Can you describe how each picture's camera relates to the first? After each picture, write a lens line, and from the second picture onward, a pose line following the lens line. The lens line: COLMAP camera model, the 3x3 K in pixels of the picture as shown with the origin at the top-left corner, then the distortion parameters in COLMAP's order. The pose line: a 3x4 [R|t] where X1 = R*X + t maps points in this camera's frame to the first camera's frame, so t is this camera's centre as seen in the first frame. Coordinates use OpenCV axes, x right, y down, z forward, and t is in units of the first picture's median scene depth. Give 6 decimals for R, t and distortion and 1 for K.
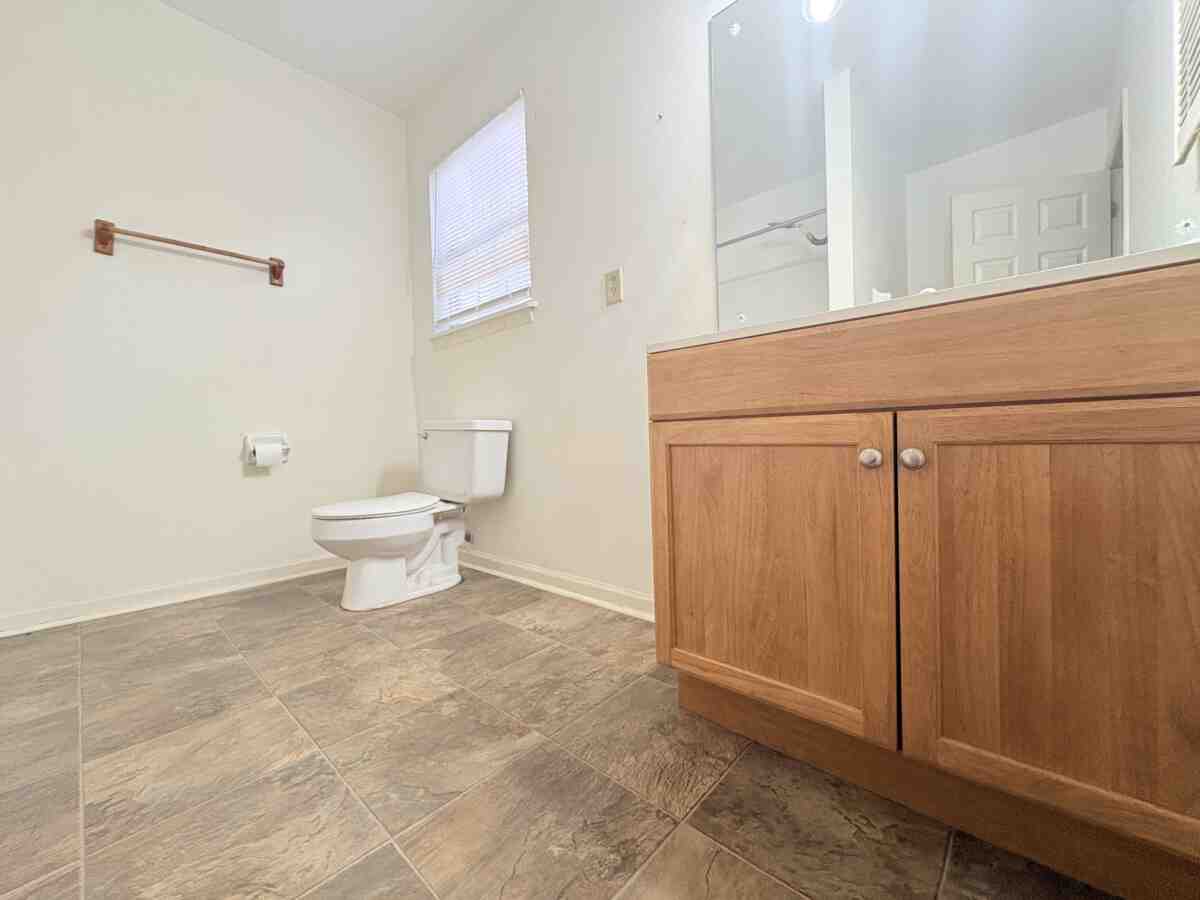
lens RADIAL K [[478.0, 0, 600.0], [0, 478.0, 450.0], [0, 0, 1]] dist [0.003329, 0.000243]
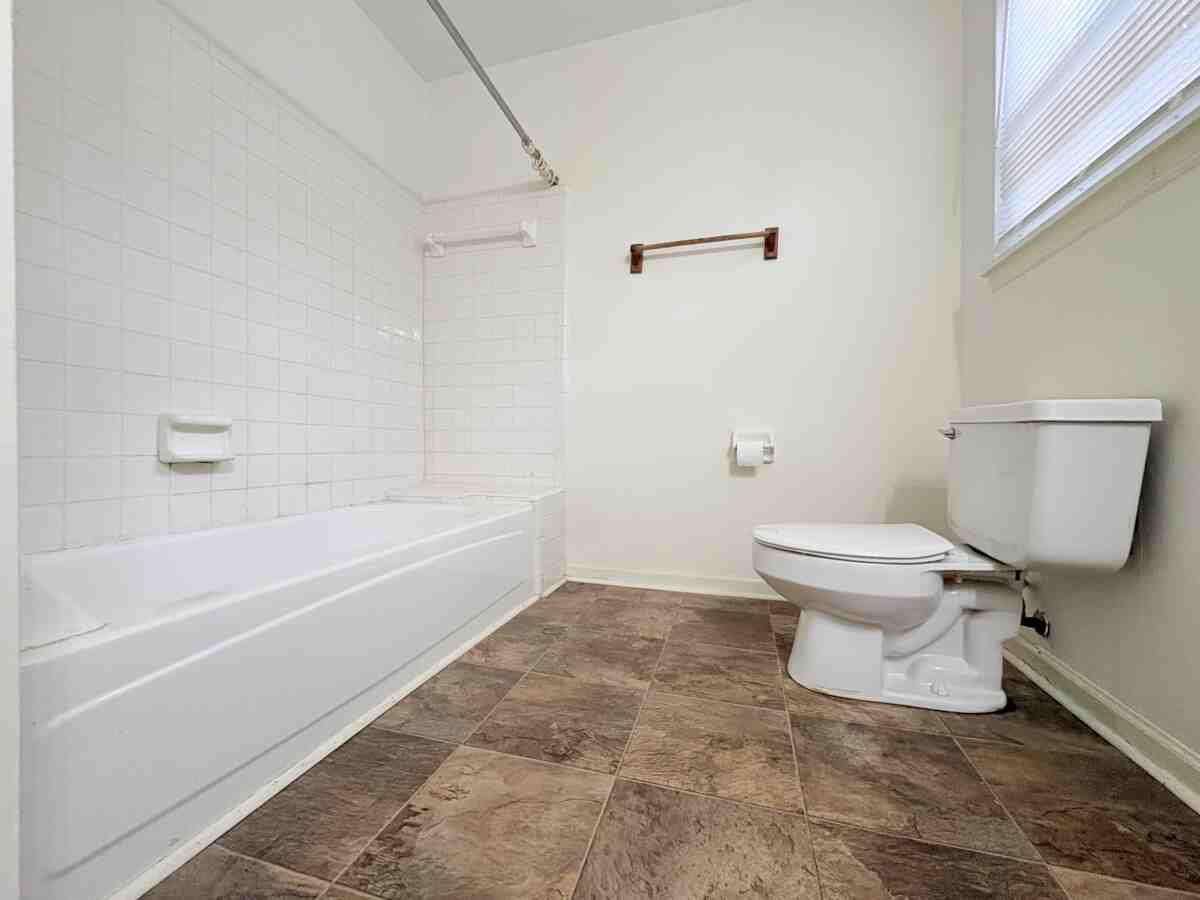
lens RADIAL K [[478.0, 0, 600.0], [0, 478.0, 450.0], [0, 0, 1]] dist [0.003329, 0.000243]
pose [[0.440172, 0.037012, -0.897150, -0.025260], [-0.037789, 0.999028, 0.022674, -0.006689], [0.897118, 0.023922, 0.441143, 0.413350]]
